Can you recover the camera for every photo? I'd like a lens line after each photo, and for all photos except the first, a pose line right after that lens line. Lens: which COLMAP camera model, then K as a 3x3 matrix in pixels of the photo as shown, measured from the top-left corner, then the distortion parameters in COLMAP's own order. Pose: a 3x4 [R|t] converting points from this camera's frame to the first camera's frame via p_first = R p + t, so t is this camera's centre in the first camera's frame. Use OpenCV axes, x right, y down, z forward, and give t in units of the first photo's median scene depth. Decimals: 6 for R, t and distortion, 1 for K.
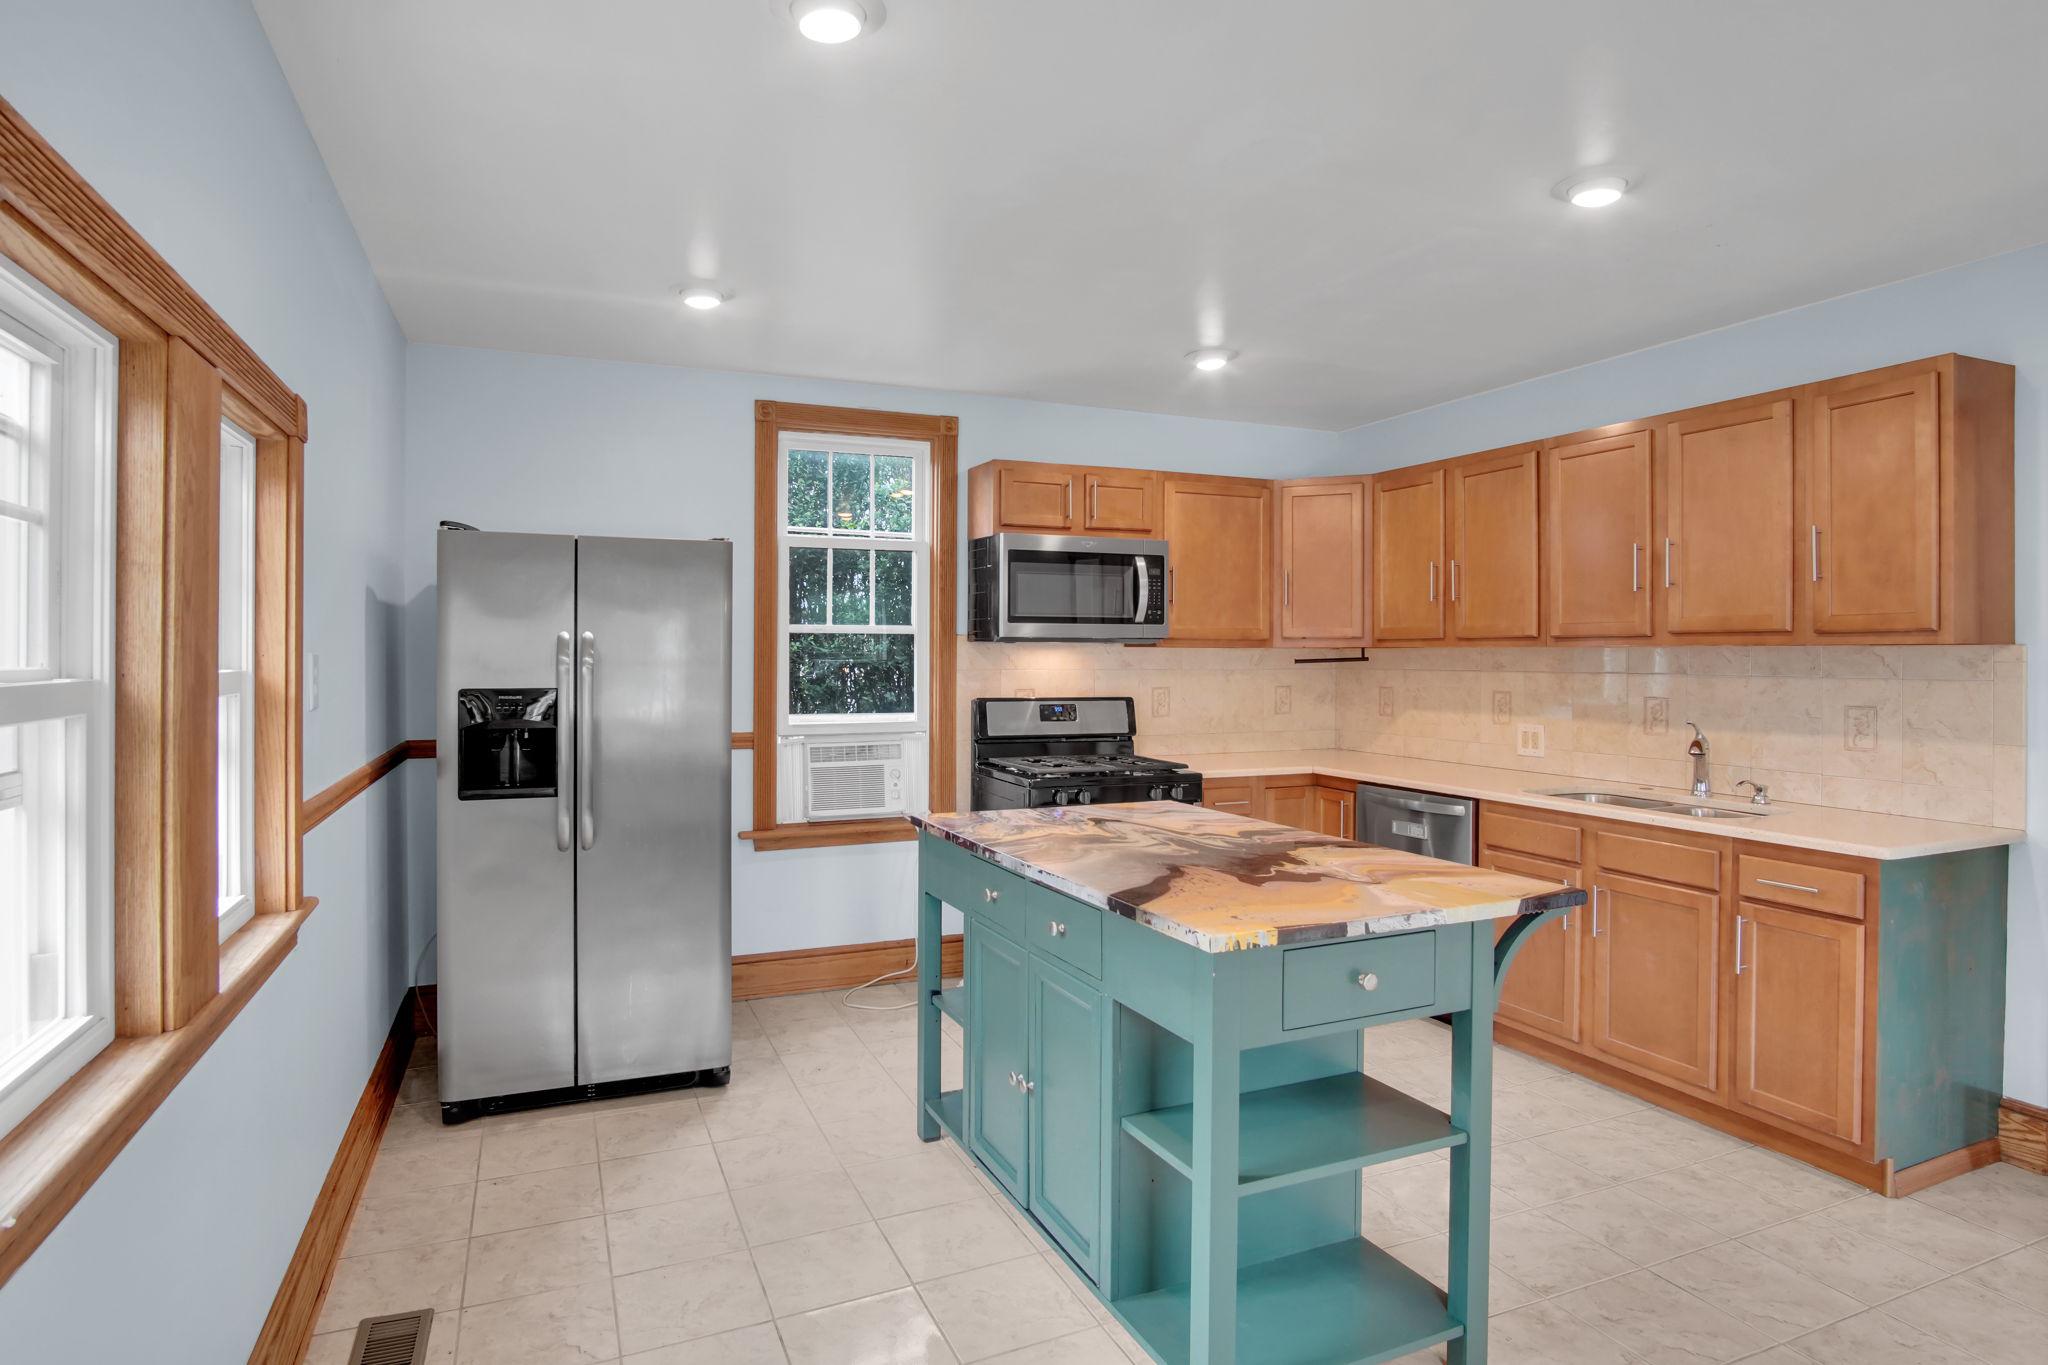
lens RADIAL K [[1106.1, 0, 1016.8], [0, 1106.1, 654.3], [0, 0, 1]] dist [-0.029483, 0.000069]
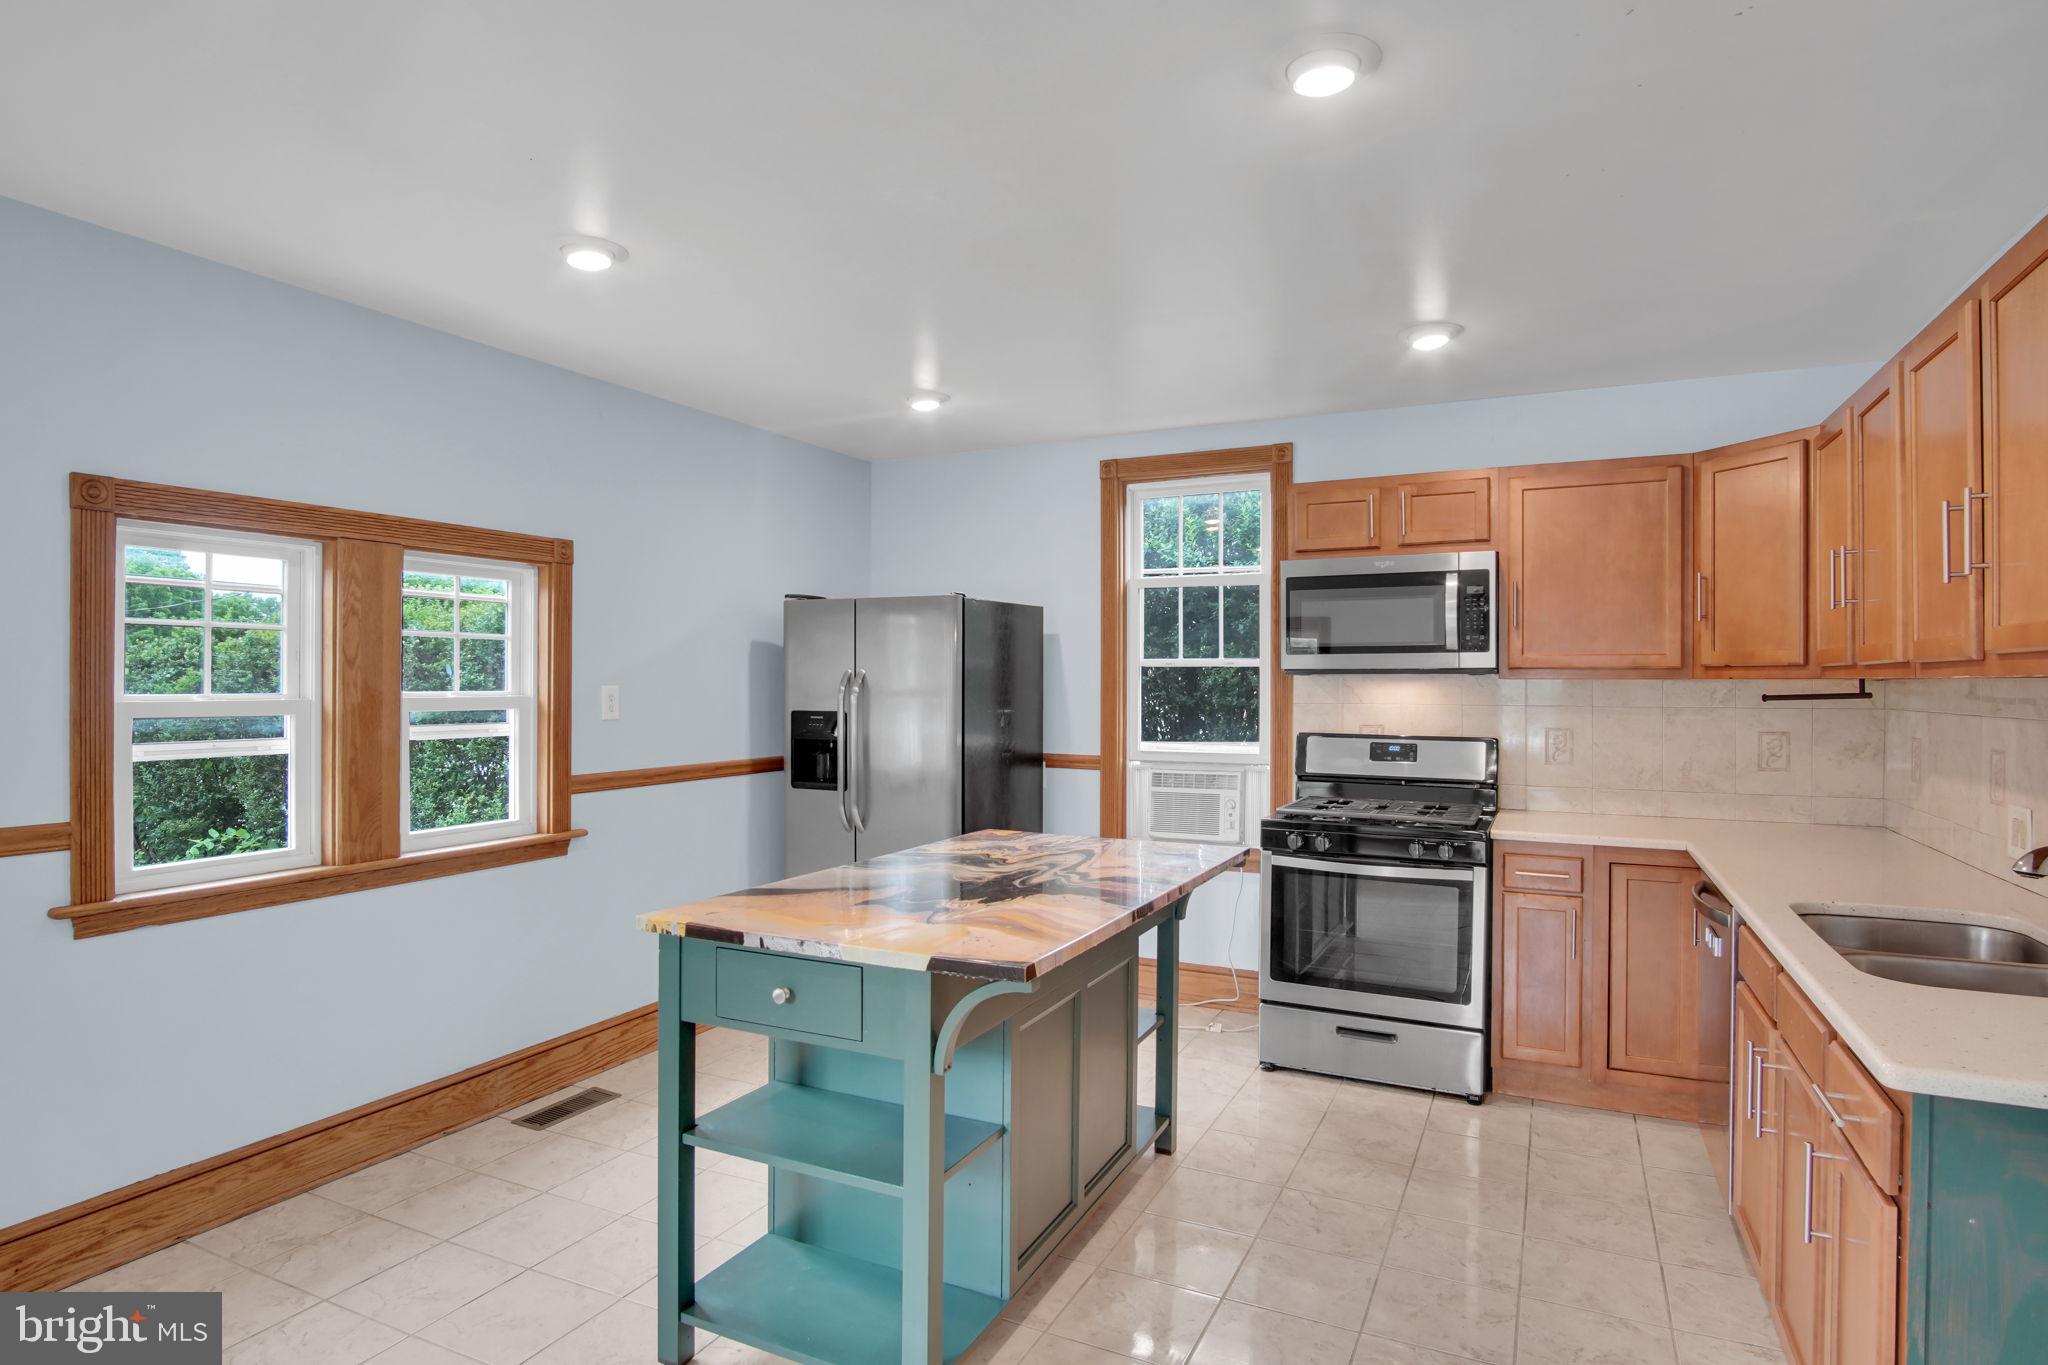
lens RADIAL K [[1090.5, 0, 1024.0], [0, 1090.5, 682.5], [0, 0, 1]] dist [-0.025029, -0.000055]
pose [[0.658082, -0.000090, -0.752946, 0.519325], [-0.001092, 0.999999, -0.001074, -0.002607], [0.752945, 0.001529, 0.658081, 0.196550]]
